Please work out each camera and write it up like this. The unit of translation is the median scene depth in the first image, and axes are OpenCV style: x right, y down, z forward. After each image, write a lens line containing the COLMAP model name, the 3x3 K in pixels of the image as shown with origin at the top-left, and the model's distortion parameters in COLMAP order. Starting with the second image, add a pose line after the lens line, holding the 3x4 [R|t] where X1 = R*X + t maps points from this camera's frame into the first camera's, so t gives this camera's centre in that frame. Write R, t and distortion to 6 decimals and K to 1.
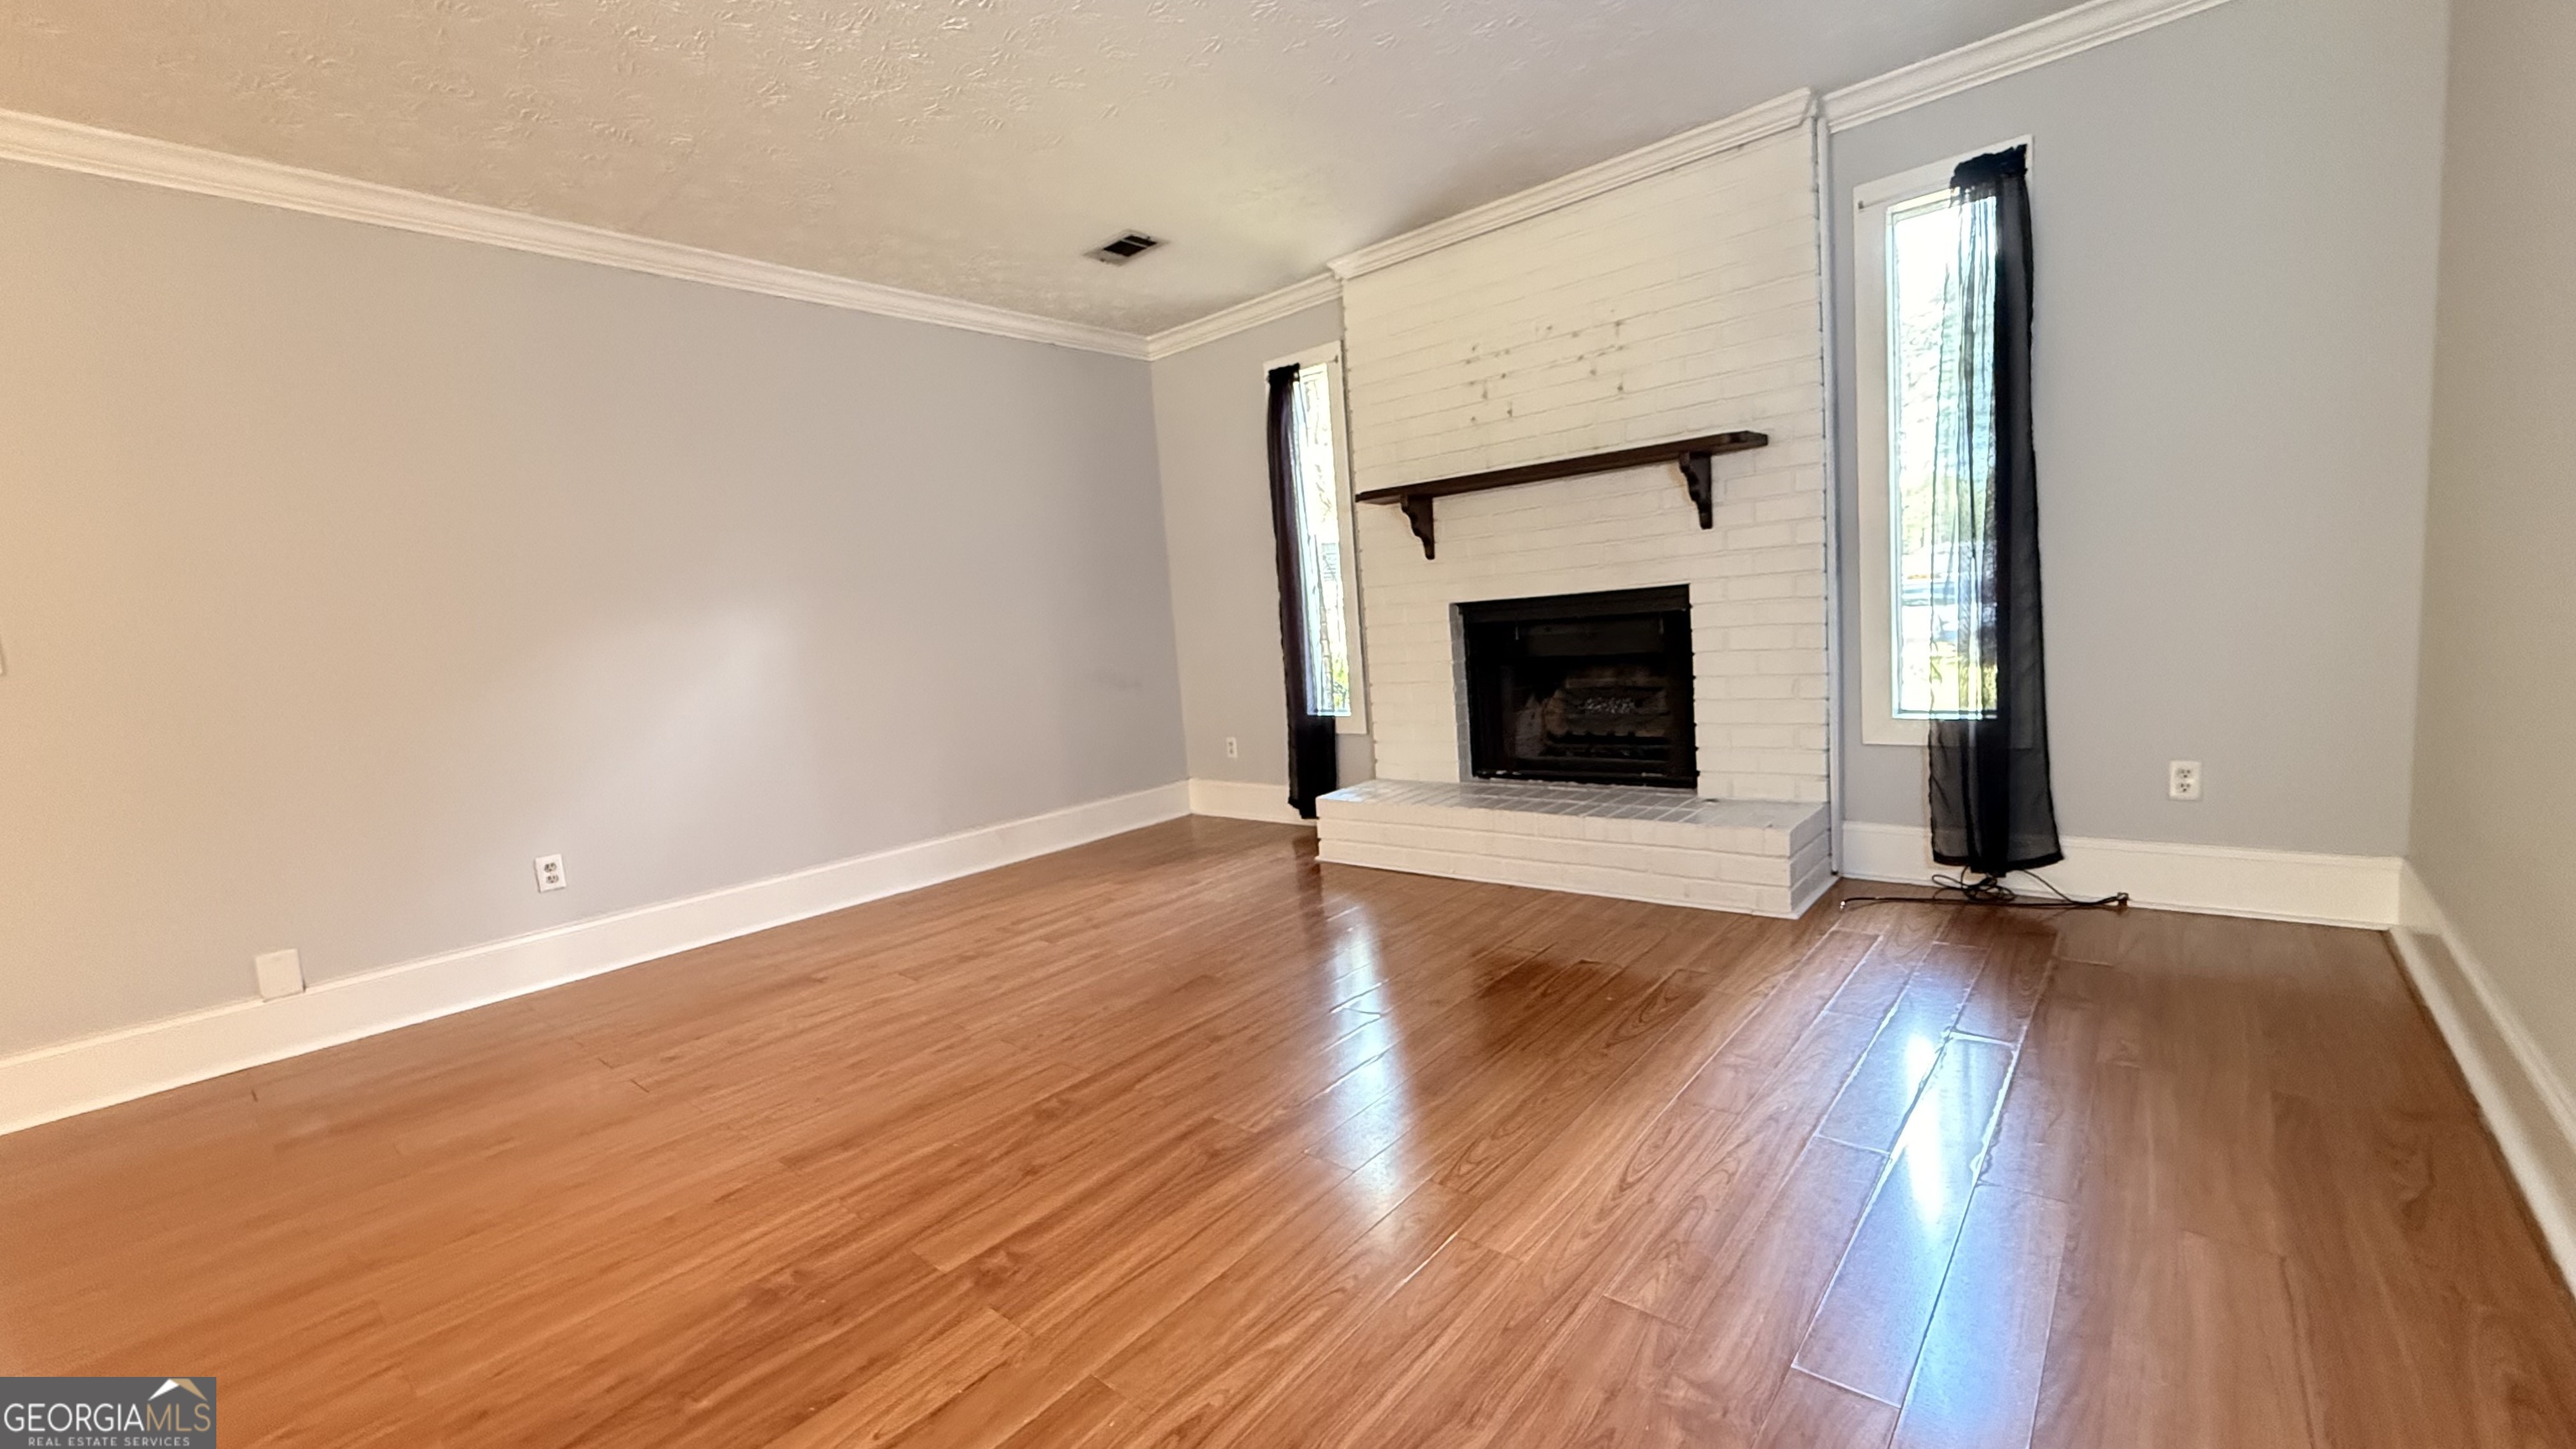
lens RADIAL K [[1032.2, 0, 1288.8], [0, 1032.2, 721.3], [0, 0, 1]] dist [0.003222, 0.000068]
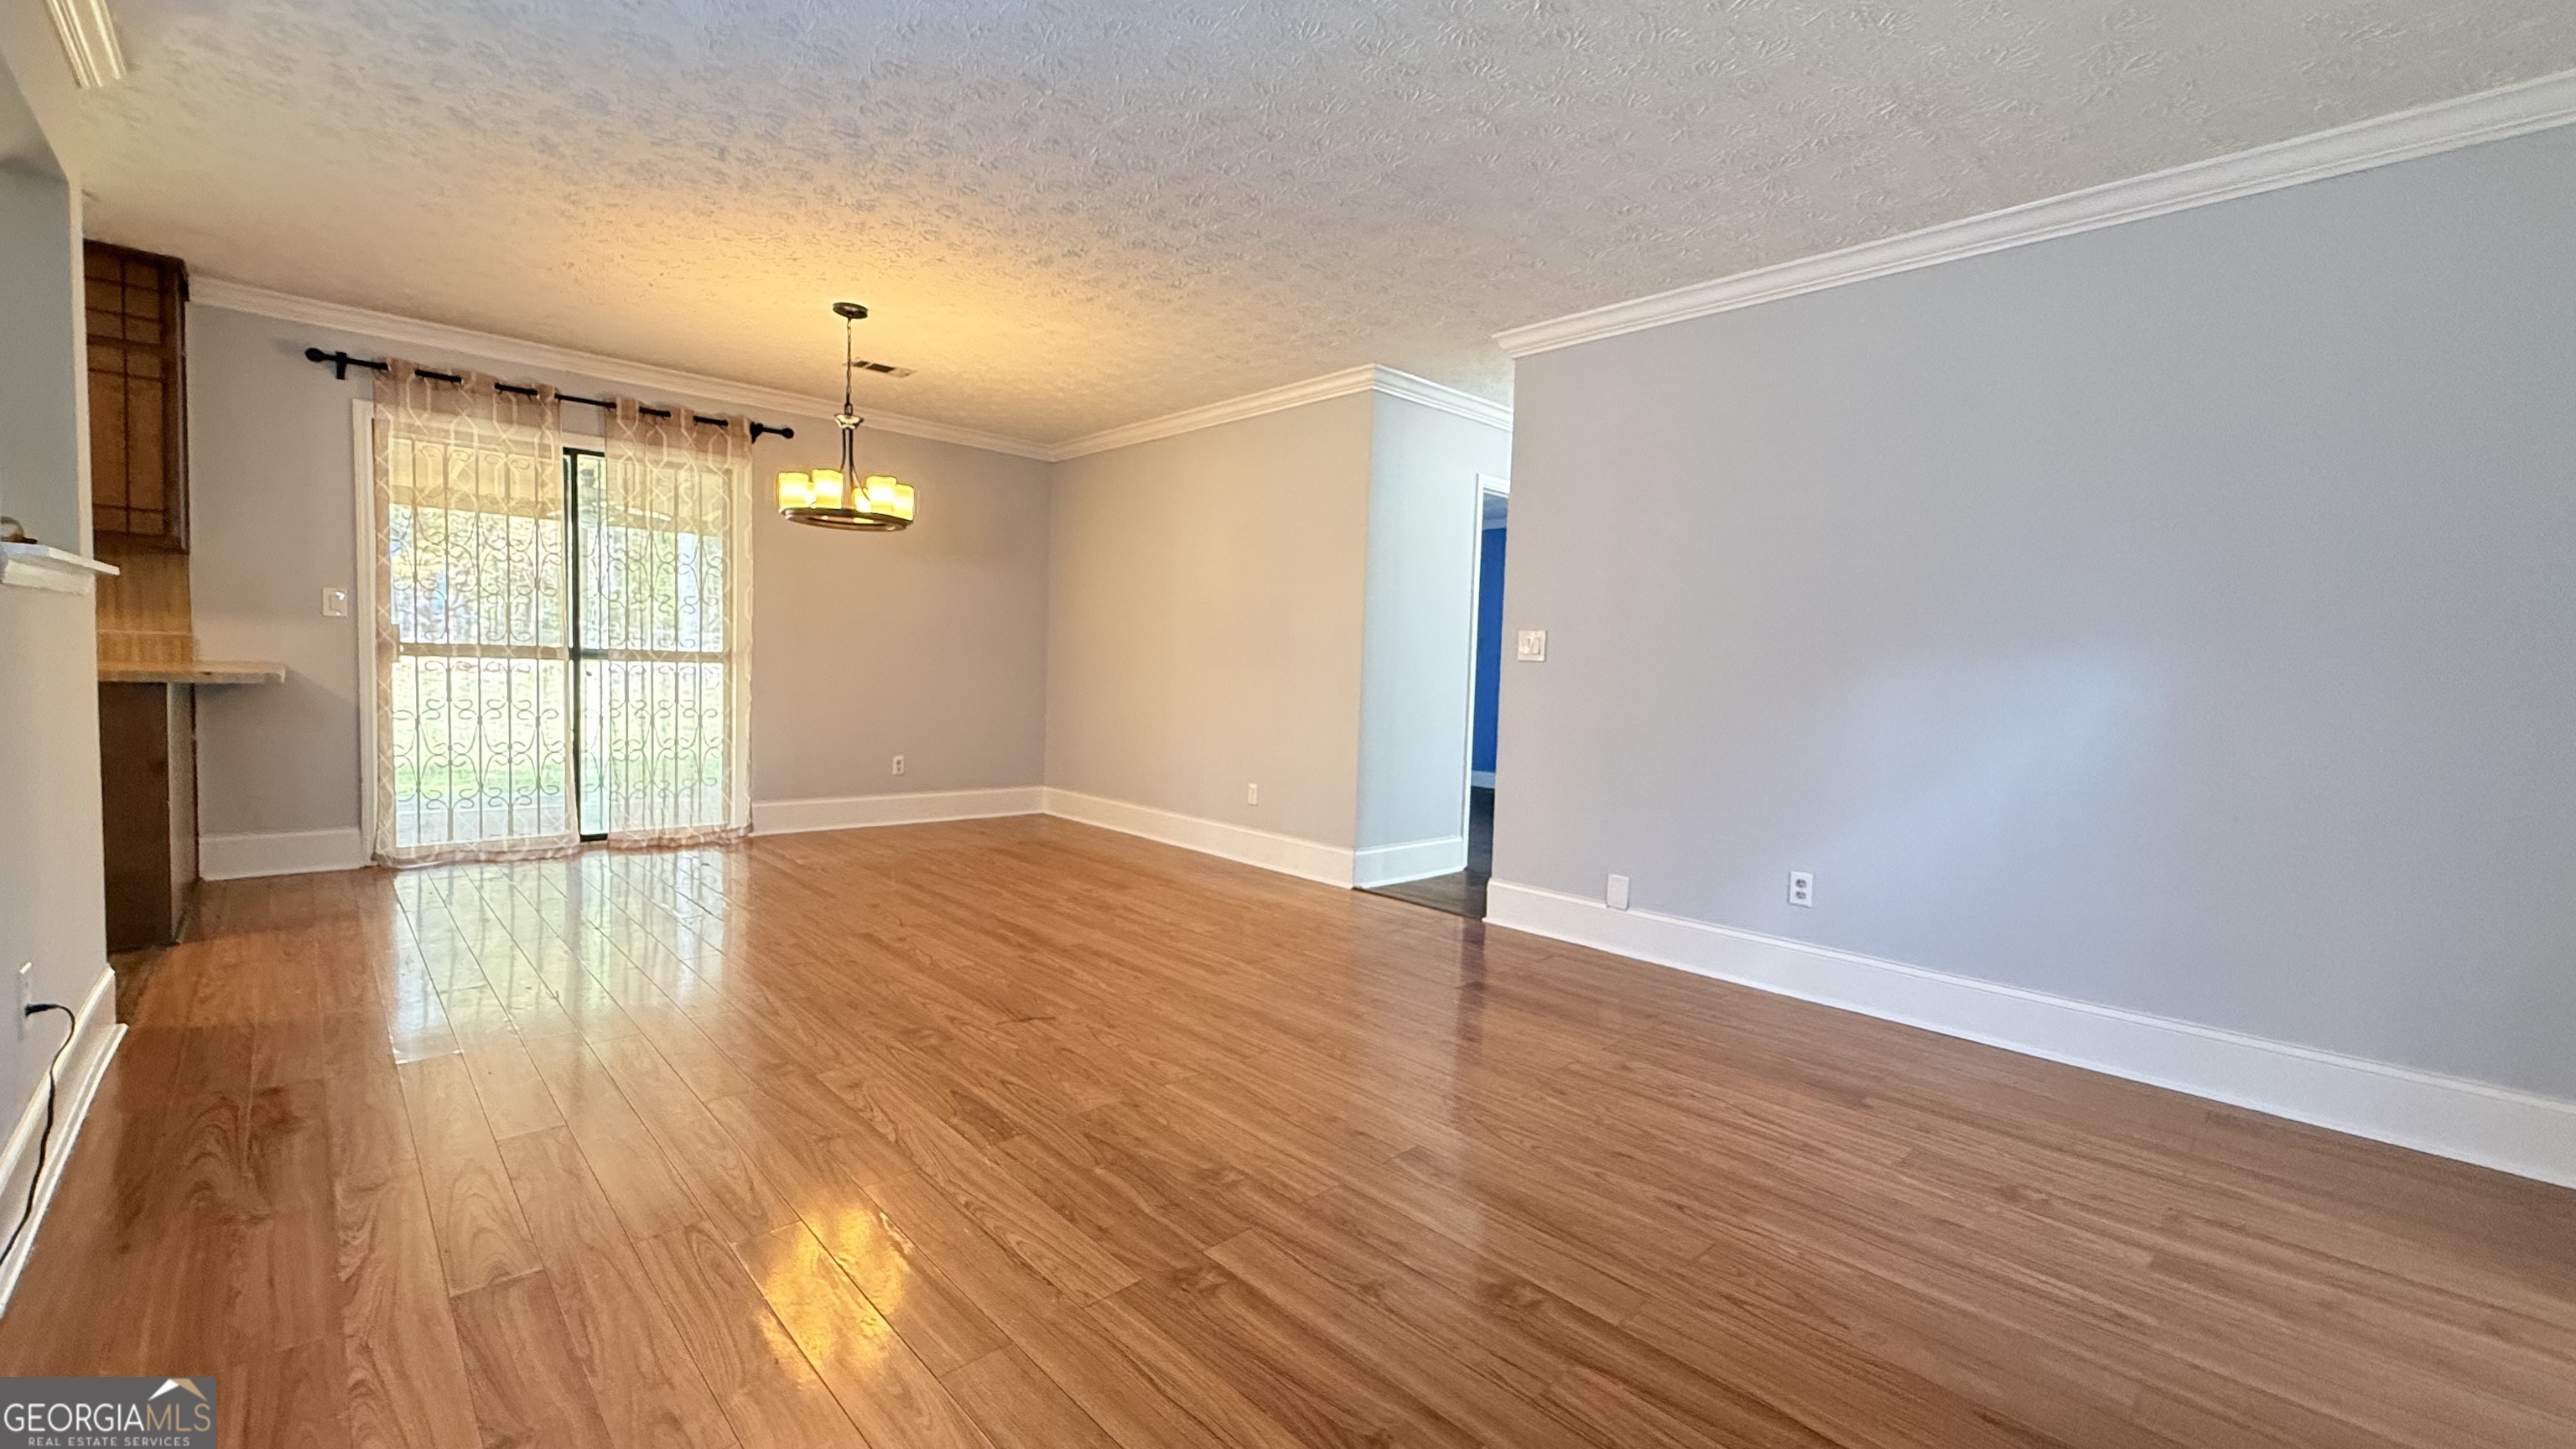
lens RADIAL K [[1032.2, 0, 1270.5], [0, 1032.2, 728.6], [0, 0, 1]] dist [0.003222, 0.000068]
pose [[-0.105747, 0.134659, -0.985233, 0.345445], [-0.127566, 0.980765, 0.147740, -0.097442], [0.986177, 0.141306, -0.086535, 0.553179]]
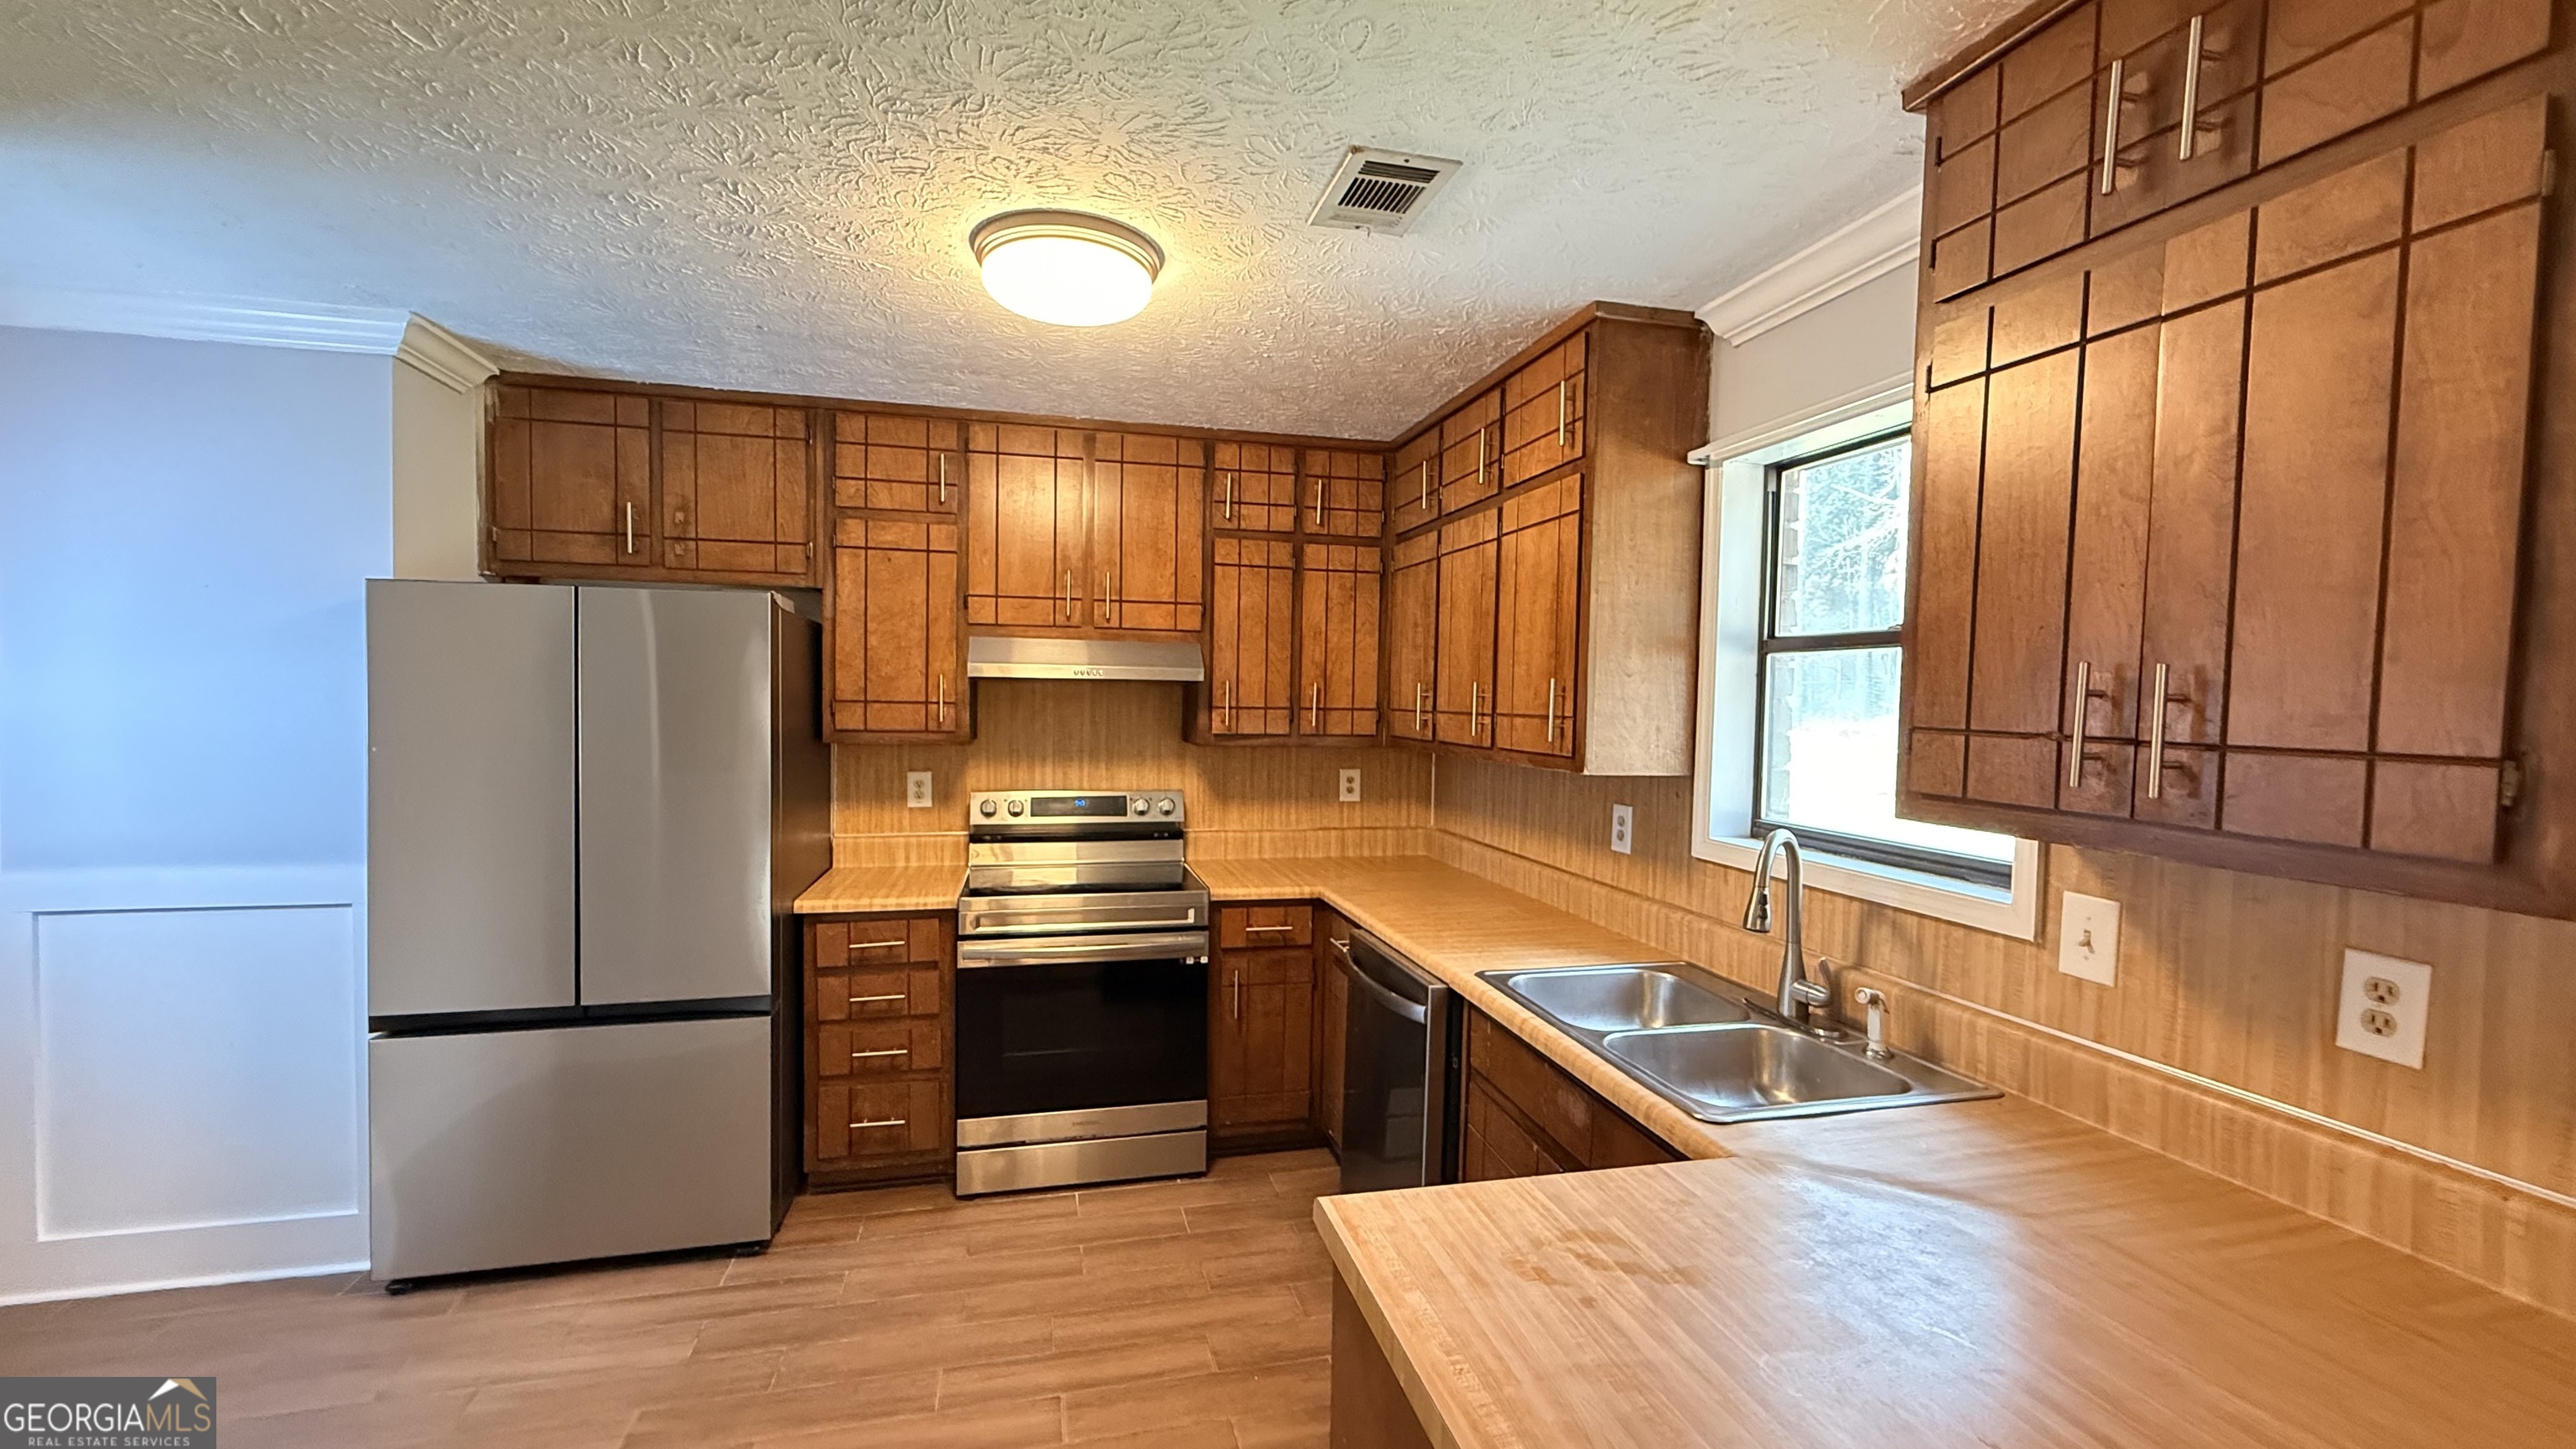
lens RADIAL K [[1032.2, 0, 1280.2], [0, 1032.2, 735.5], [0, 0, 1]] dist [0.003222, 0.000068]
pose [[-0.823647, 0.043735, 0.565414, -0.631272], [0.103403, 0.991890, 0.073906, -0.063898], [-0.557596, 0.119338, -0.821489, -0.448810]]
